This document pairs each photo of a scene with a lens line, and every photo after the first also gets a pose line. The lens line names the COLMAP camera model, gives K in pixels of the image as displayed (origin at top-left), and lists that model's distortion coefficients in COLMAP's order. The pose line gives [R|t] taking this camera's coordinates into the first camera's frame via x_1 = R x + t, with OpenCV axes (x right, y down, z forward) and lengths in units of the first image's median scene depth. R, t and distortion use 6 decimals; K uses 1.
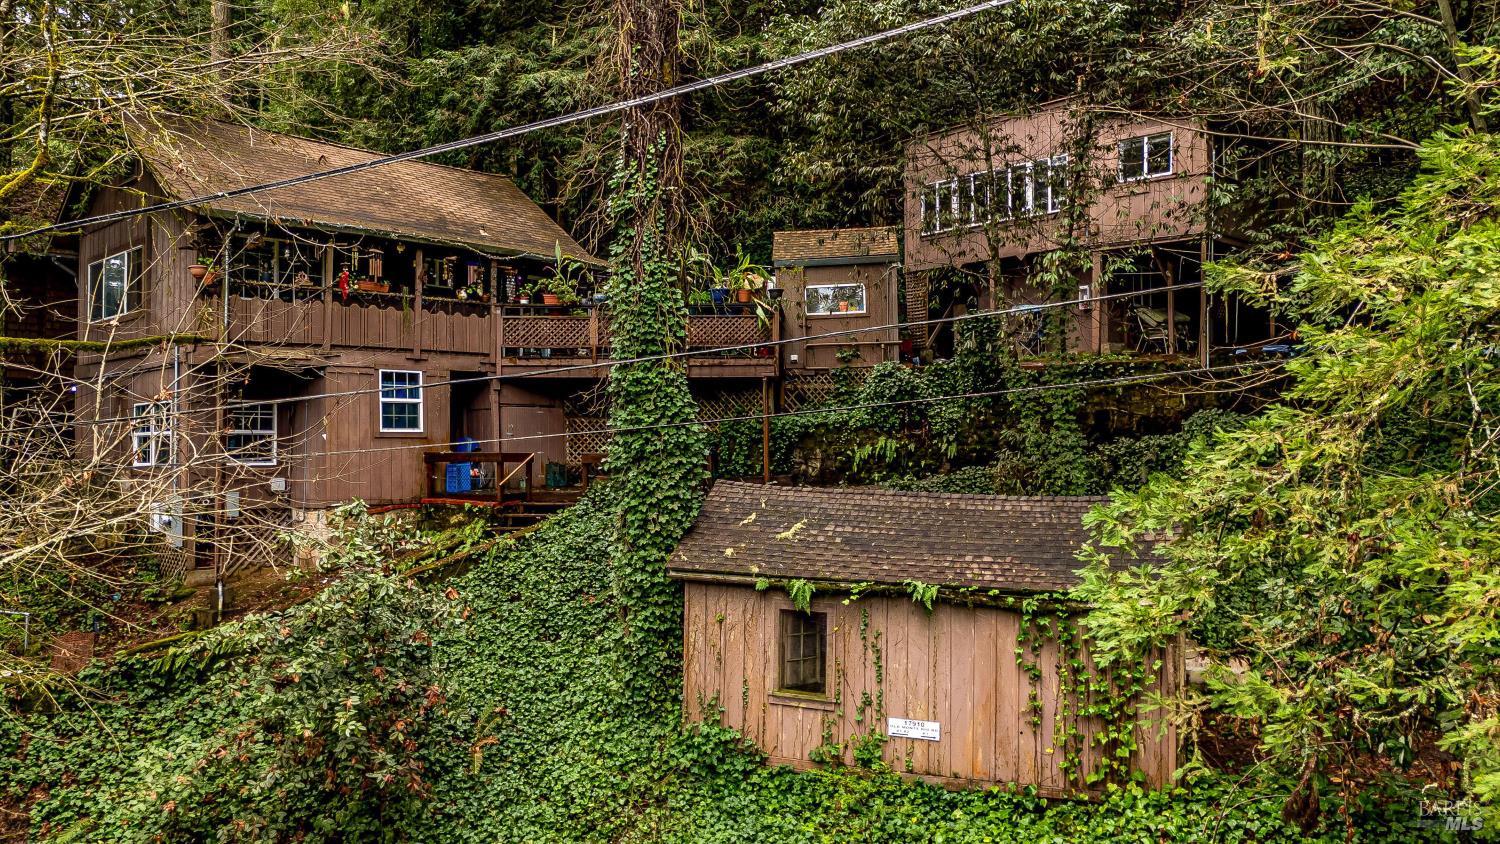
lens RADIAL K [[1127.5, 0, 753.2], [0, 1127.5, 416.3], [0, 0, 1]] dist [0.046657, -0.001984]
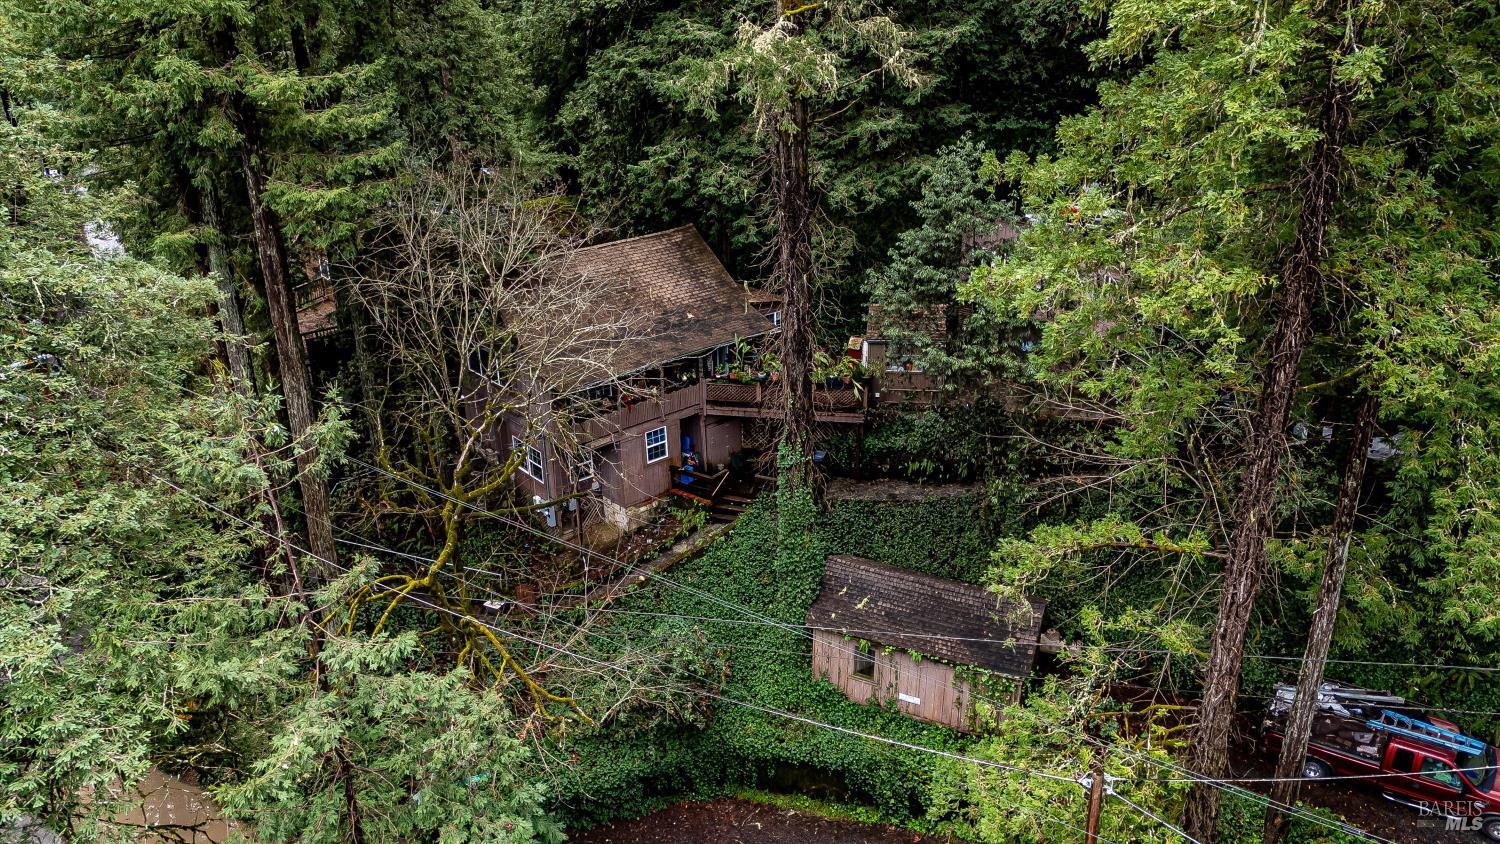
lens RADIAL K [[1127.5, 0, 746.1], [0, 1127.5, 420.7], [0, 0, 1]] dist [0.046657, -0.001984]
pose [[0.994278, 0.031594, -0.102041, 0.022706], [0.015046, 0.904315, 0.426600, -1.189470], [0.105755, -0.425694, 0.898666, -0.865348]]
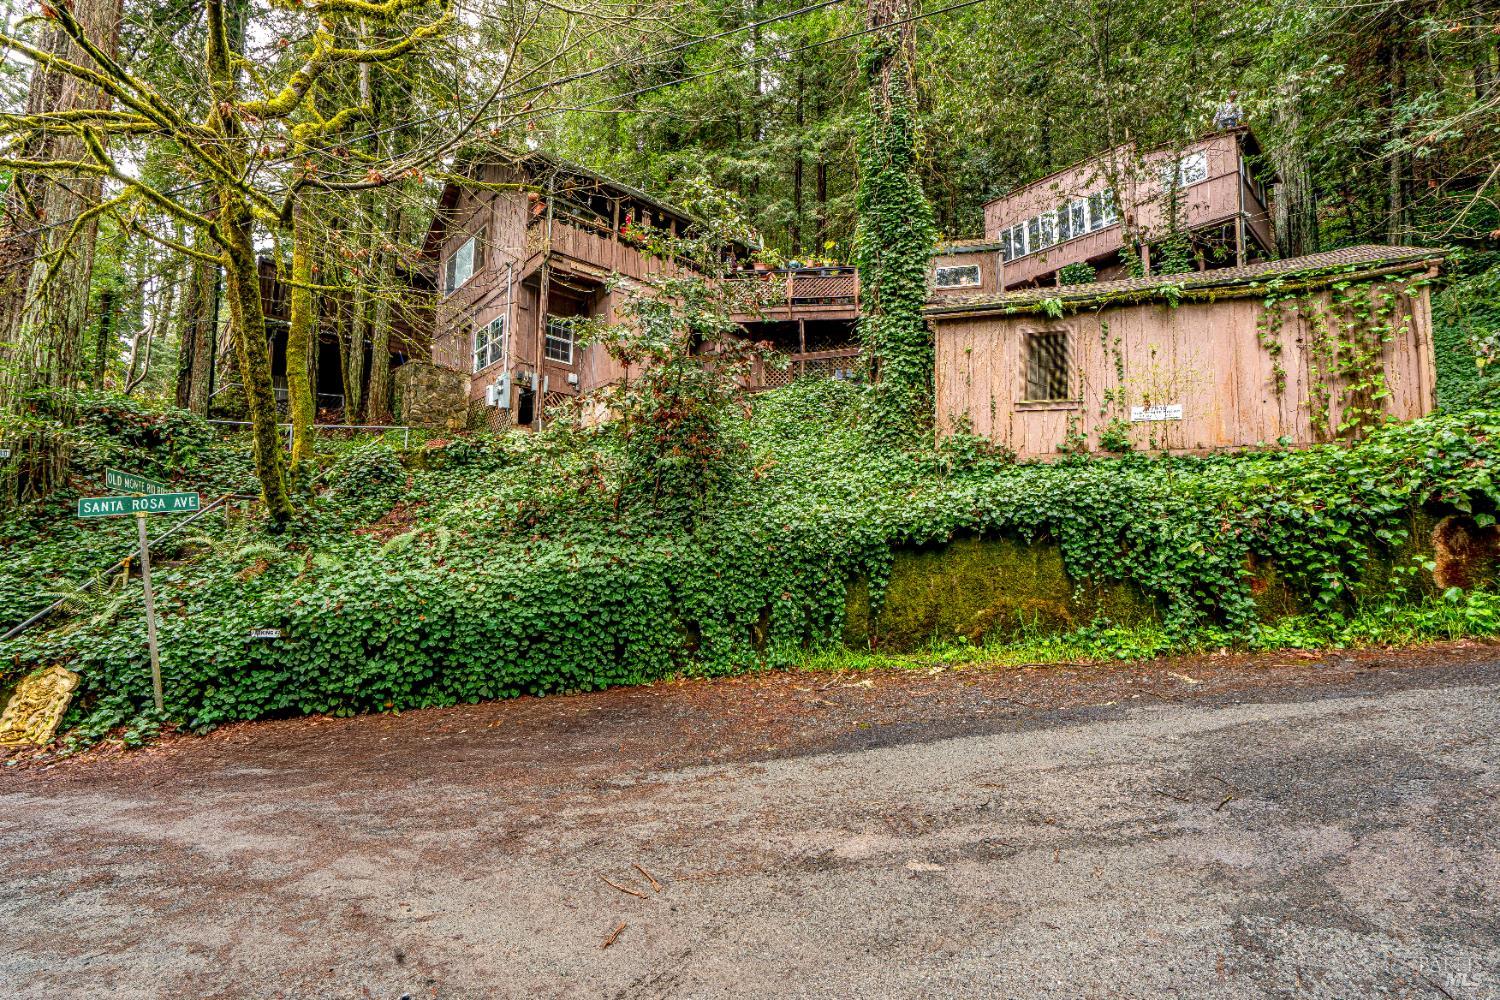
lens RADIAL K [[688.2, 0, 742.2], [0, 688.2, 505.9], [0, 0, 1]] dist [-0.016927, 0.001790]
pose [[0.997503, 0.005431, -0.070416, -0.215797], [-0.010441, 0.997423, -0.070974, 0.396967], [0.069849, 0.071532, 0.994990, 0.262092]]
